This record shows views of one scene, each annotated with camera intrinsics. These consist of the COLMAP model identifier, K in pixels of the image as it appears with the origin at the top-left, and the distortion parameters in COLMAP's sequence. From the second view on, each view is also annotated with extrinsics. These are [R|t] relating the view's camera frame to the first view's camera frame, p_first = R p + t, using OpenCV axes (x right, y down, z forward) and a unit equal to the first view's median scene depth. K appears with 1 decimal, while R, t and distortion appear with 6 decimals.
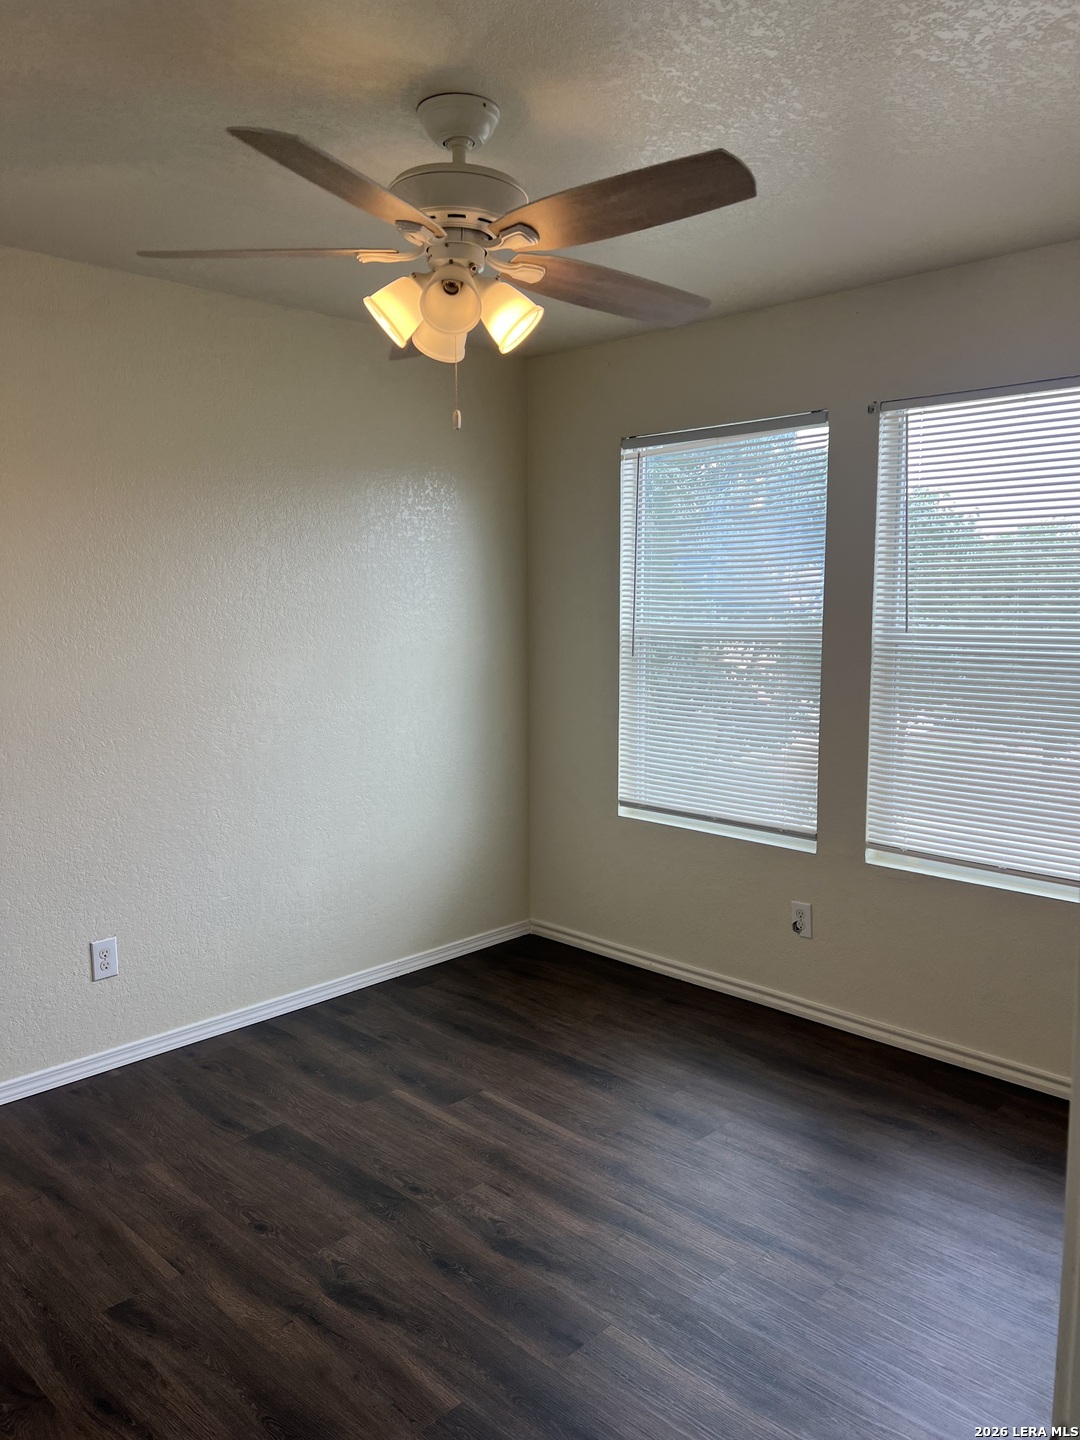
lens RADIAL K [[1094.7, 0, 532.1], [0, 1094.7, 724.1], [0, 0, 1]] dist [0.055027, -0.065913]
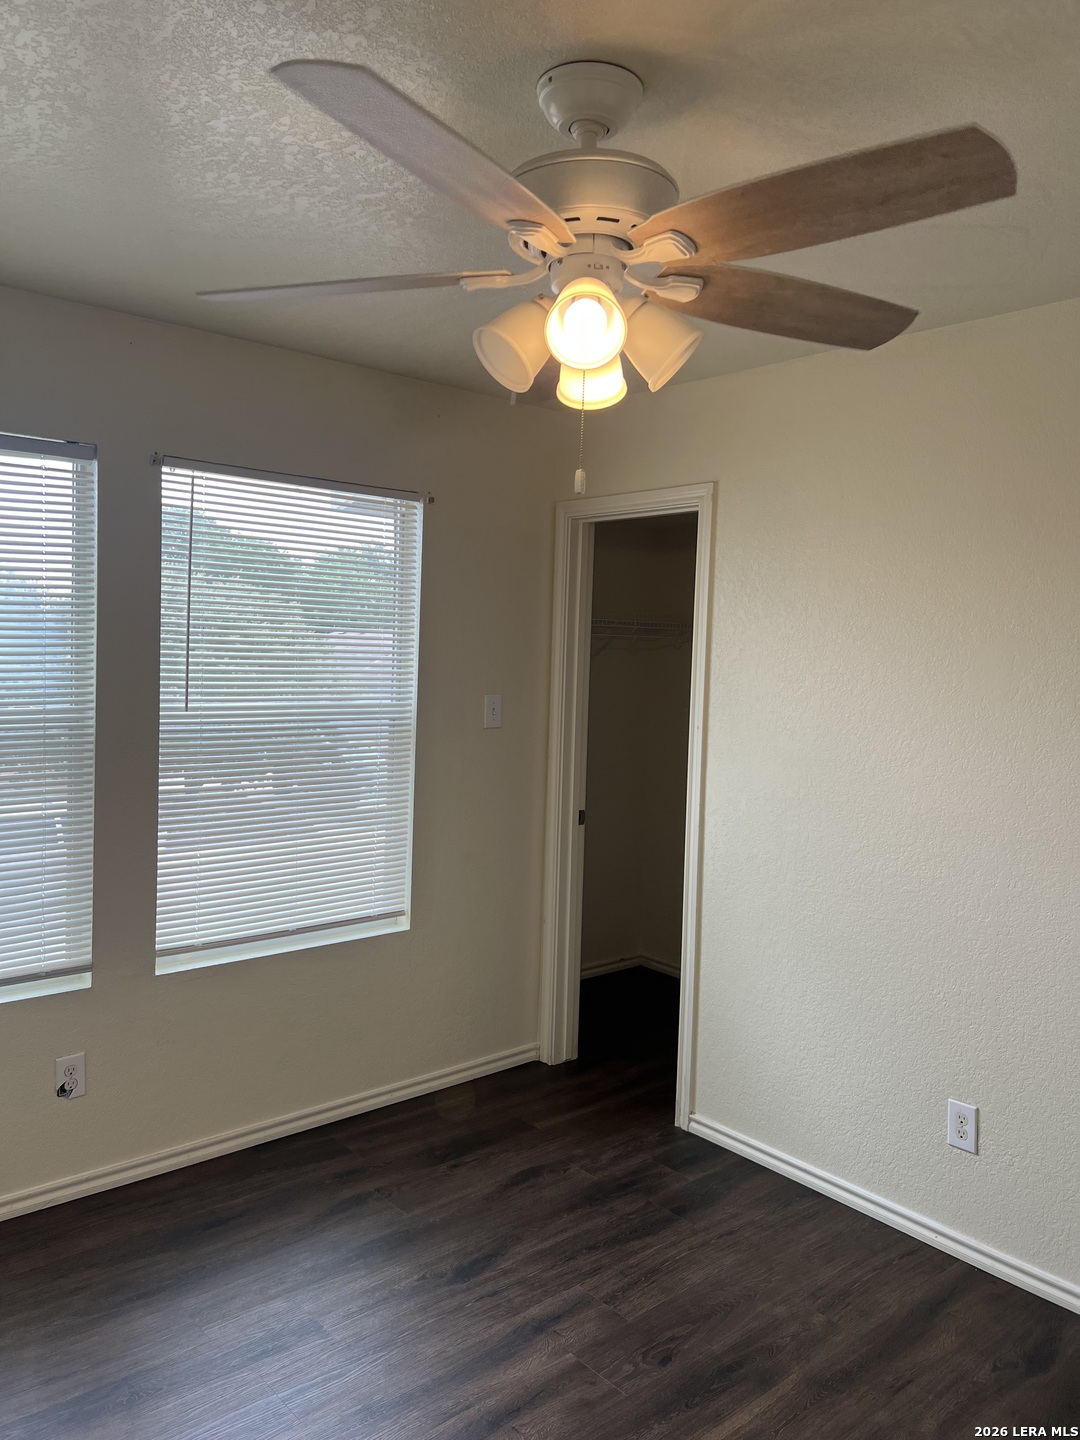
lens RADIAL K [[1094.7, 0, 532.1], [0, 1094.7, 724.1], [0, 0, 1]] dist [0.055027, -0.065913]
pose [[0.062240, -0.065659, 0.995899, -0.540444], [0.081965, 0.994799, 0.060464, -0.101356], [-0.994690, 0.077866, 0.067299, 0.636115]]
